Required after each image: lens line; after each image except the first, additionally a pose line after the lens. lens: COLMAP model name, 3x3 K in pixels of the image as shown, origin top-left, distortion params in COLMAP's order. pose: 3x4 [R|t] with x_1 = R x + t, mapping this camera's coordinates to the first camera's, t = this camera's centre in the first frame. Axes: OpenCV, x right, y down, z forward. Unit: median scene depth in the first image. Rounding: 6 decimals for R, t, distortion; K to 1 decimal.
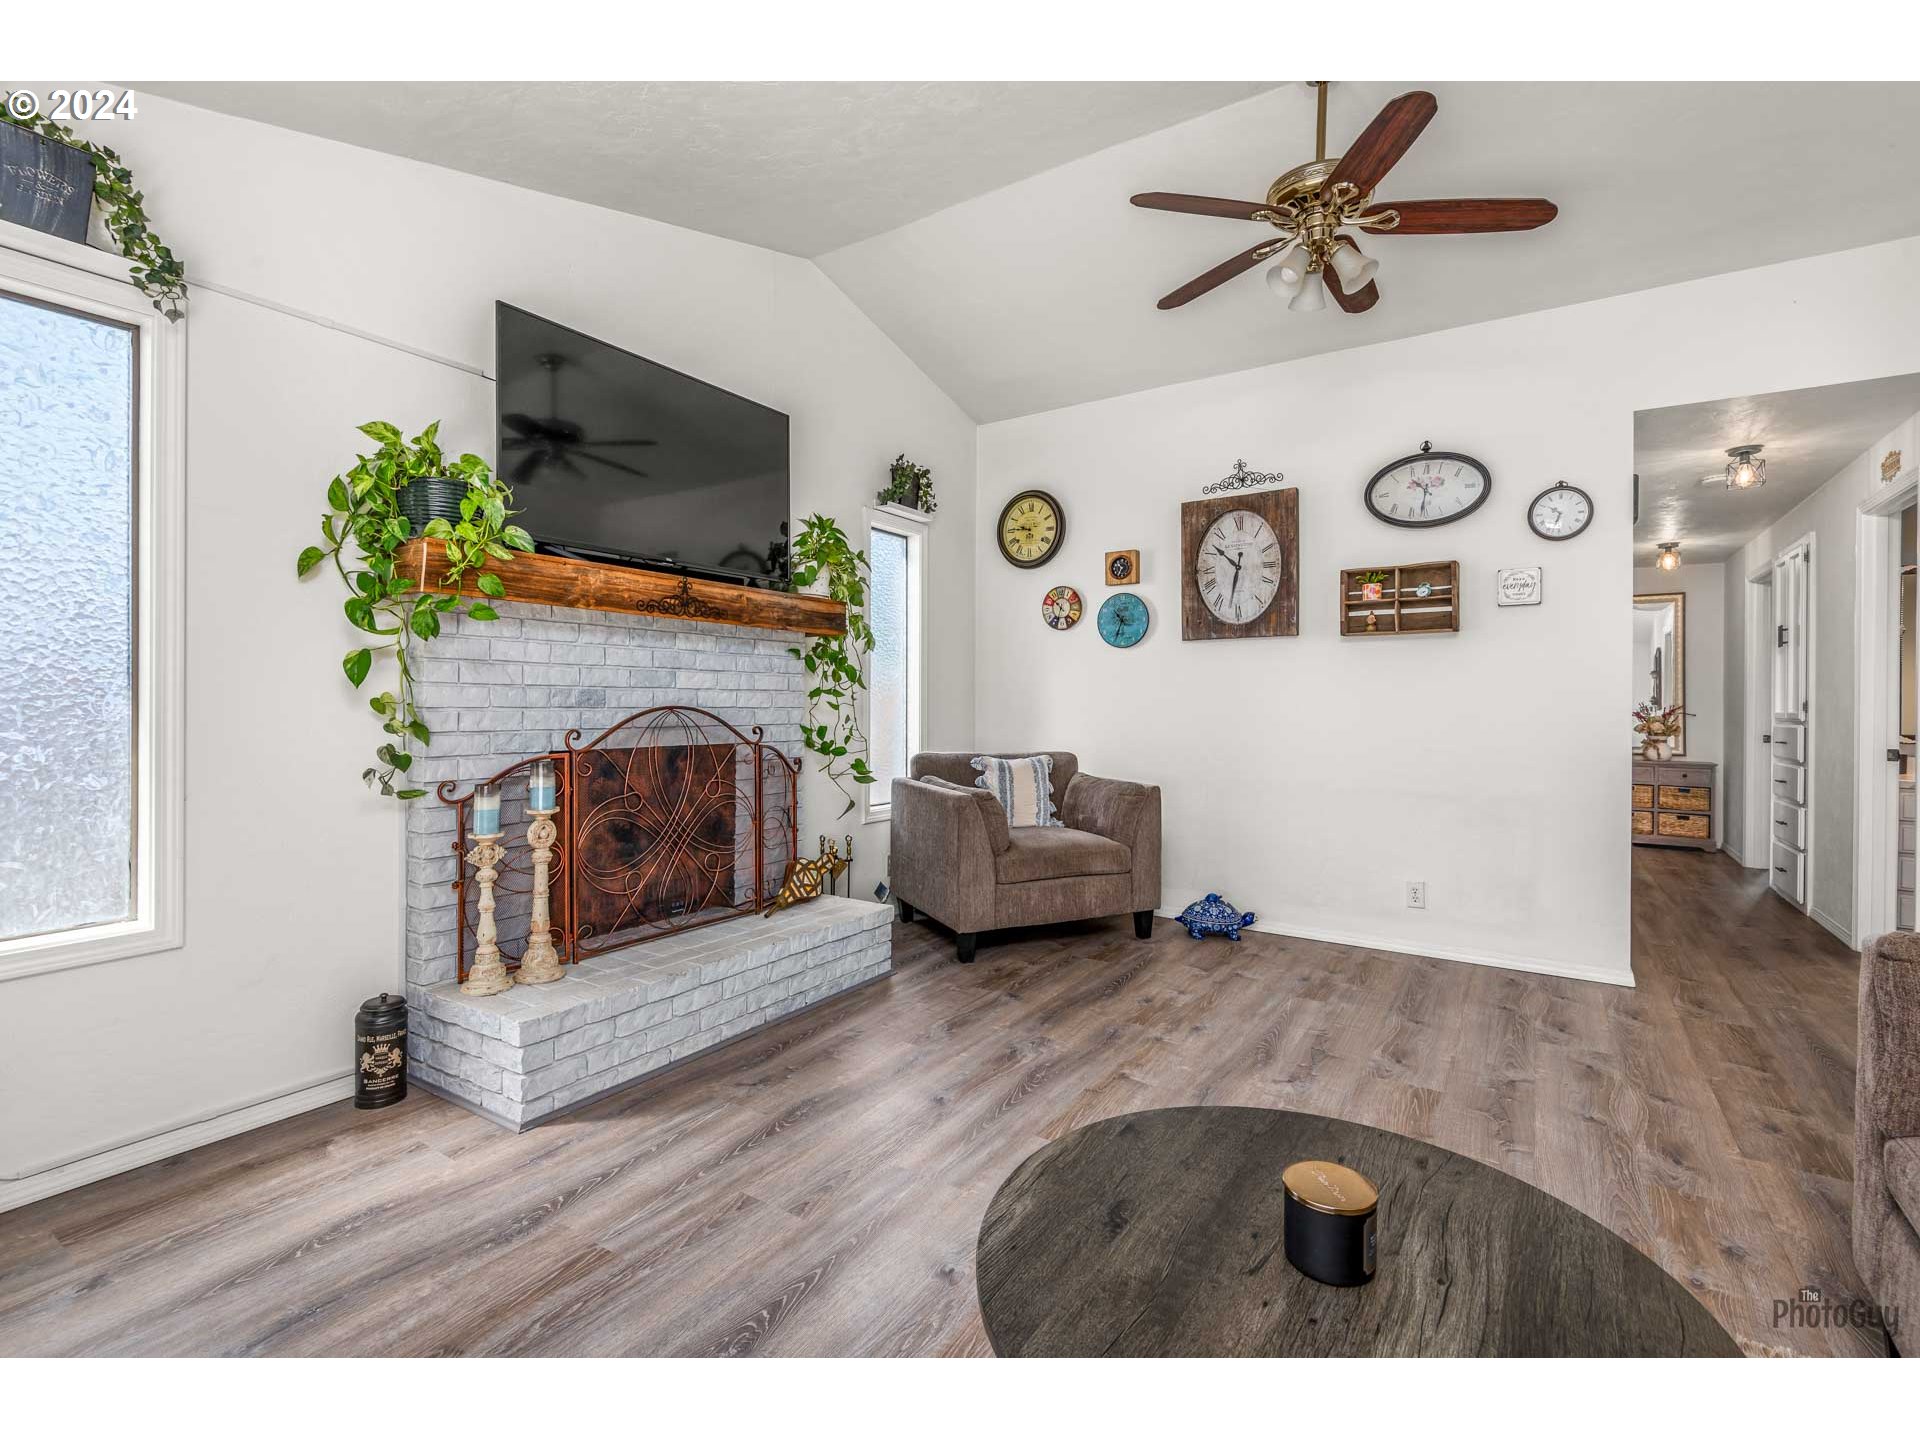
lens RADIAL K [[865.6, 0, 968.0], [0, 865.6, 712.8], [0, 0, 1]] dist [0.005582, -0.001571]
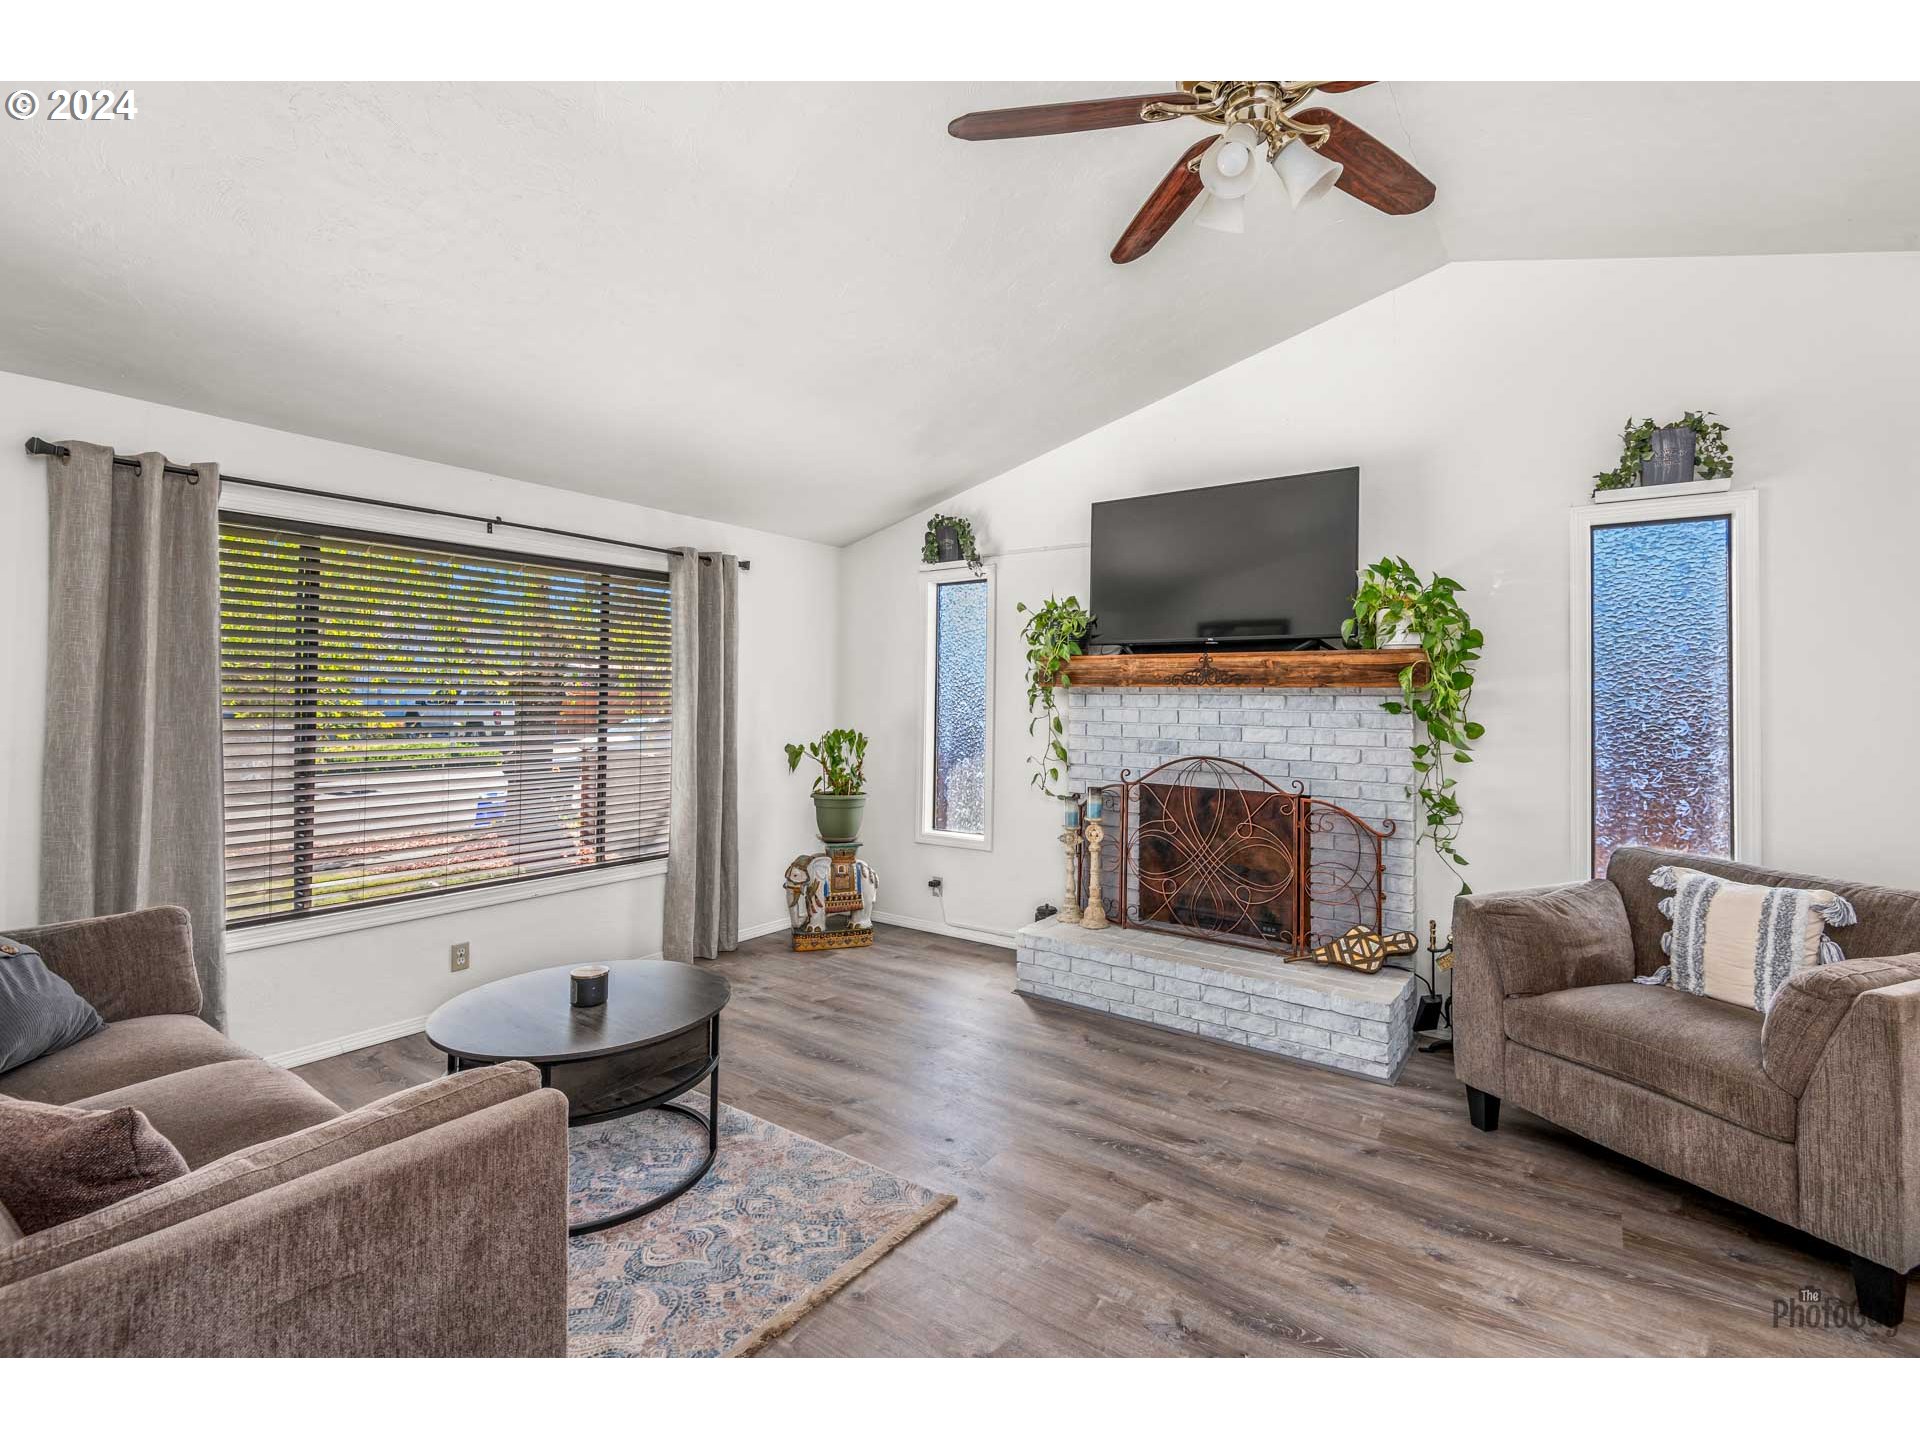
lens RADIAL K [[881.3, 0, 951.4], [0, 881.3, 692.5], [0, 0, 1]] dist [0.009225, -0.004231]
pose [[-0.058495, -0.009734, -0.998240, 0.883176], [-0.020289, 0.999758, -0.008560, -0.076411], [0.998082, 0.019753, -0.058678, 0.659053]]
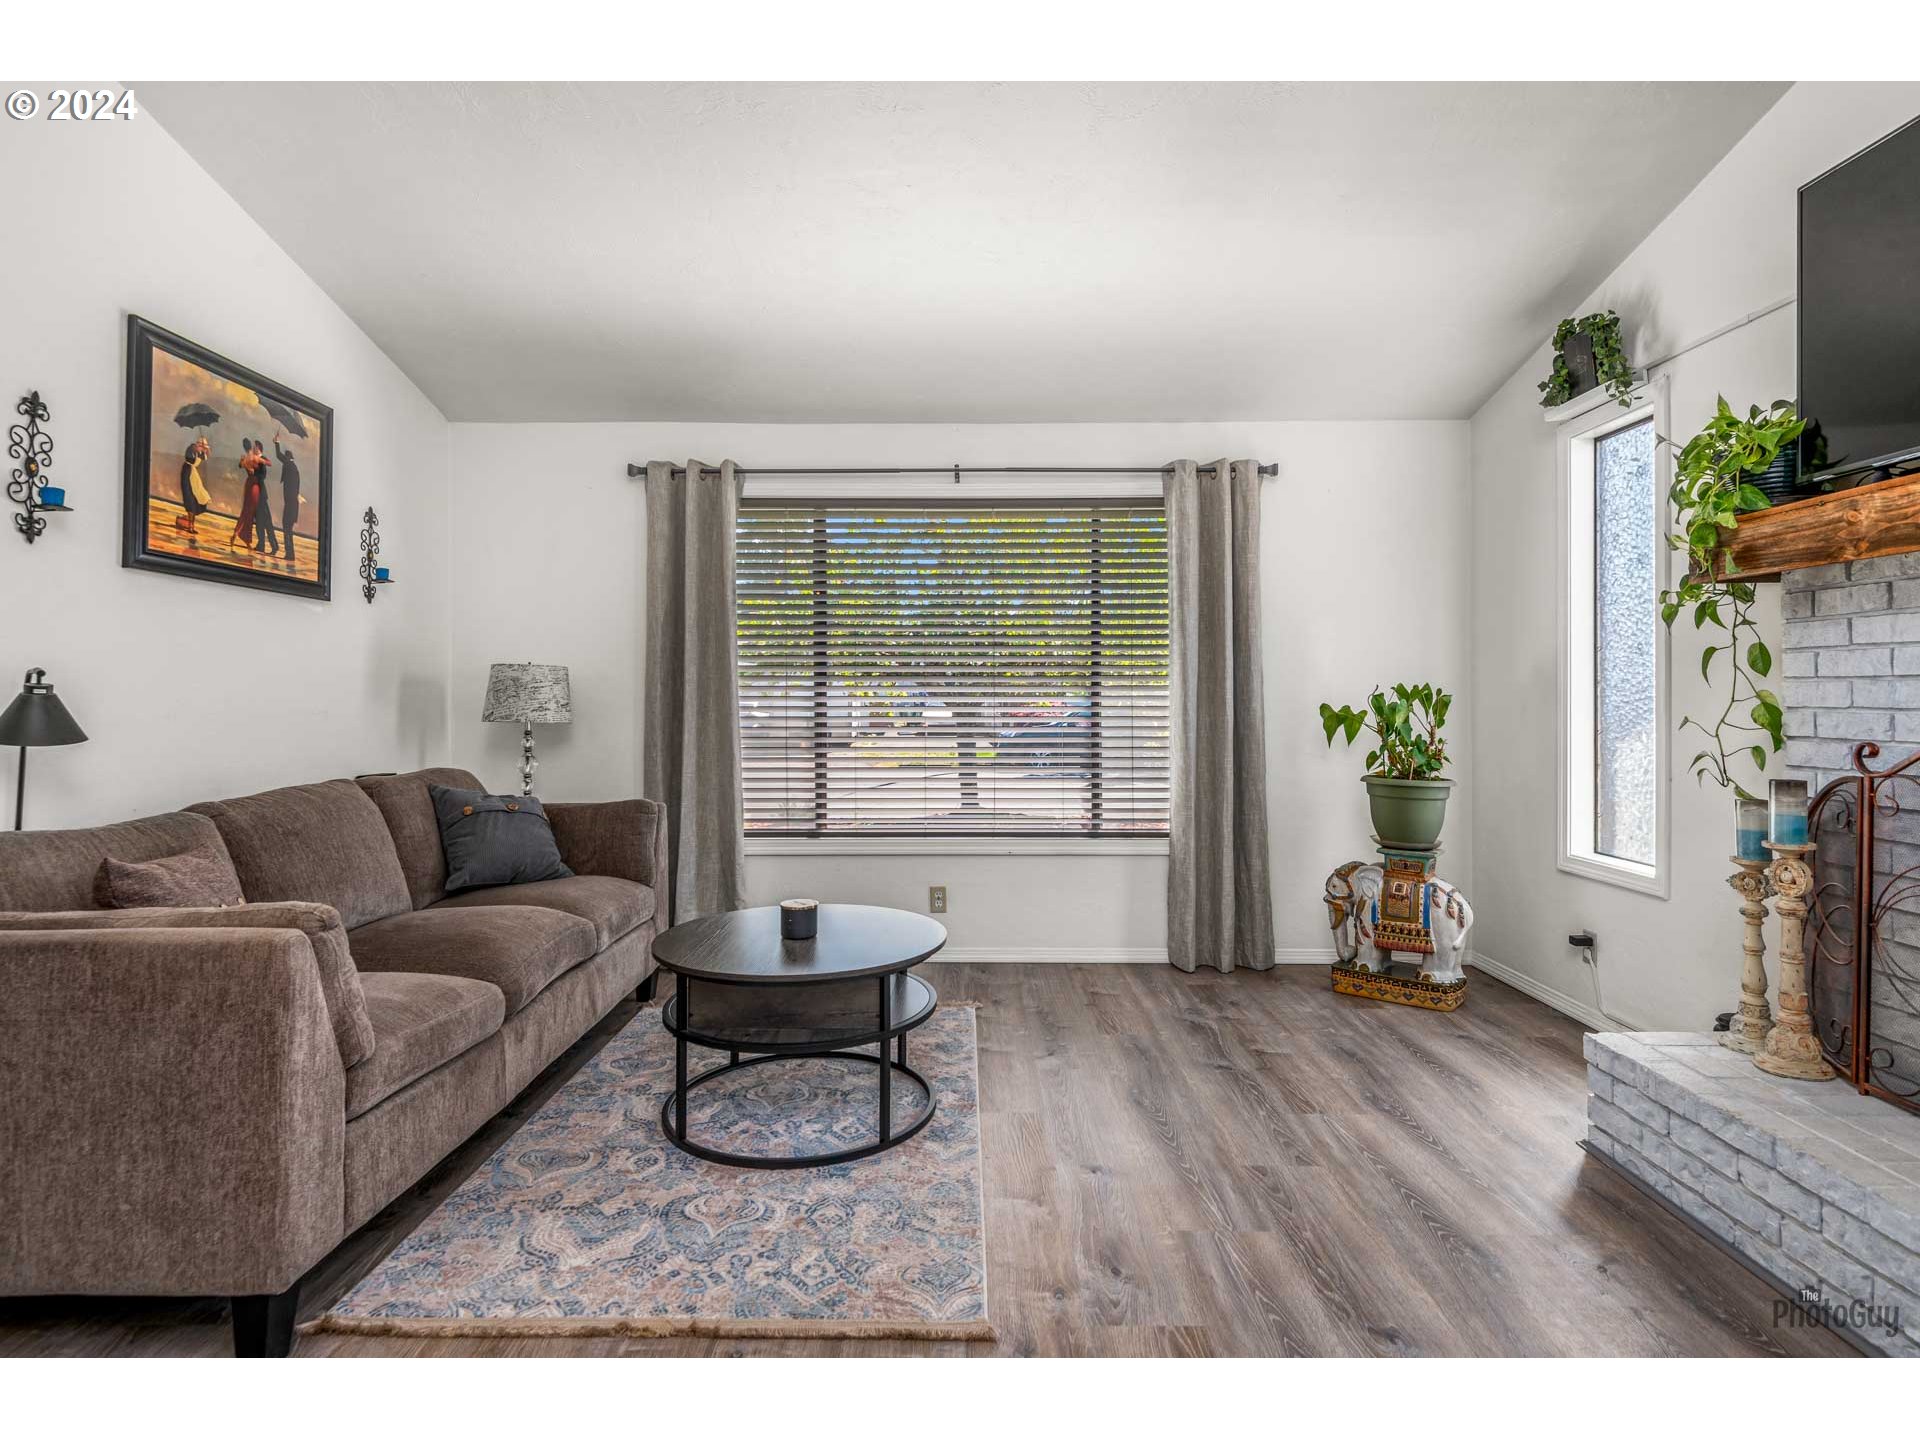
lens RADIAL K [[973.7, 0, 945.2], [0, 973.7, 688.6], [0, 0, 1]] dist [0.017199, -0.004177]
pose [[-0.846417, -0.007864, -0.532463, 0.457162], [-0.008763, 0.999961, -0.000838, -0.012225], [0.532449, 0.003957, -0.846453, 1.054744]]
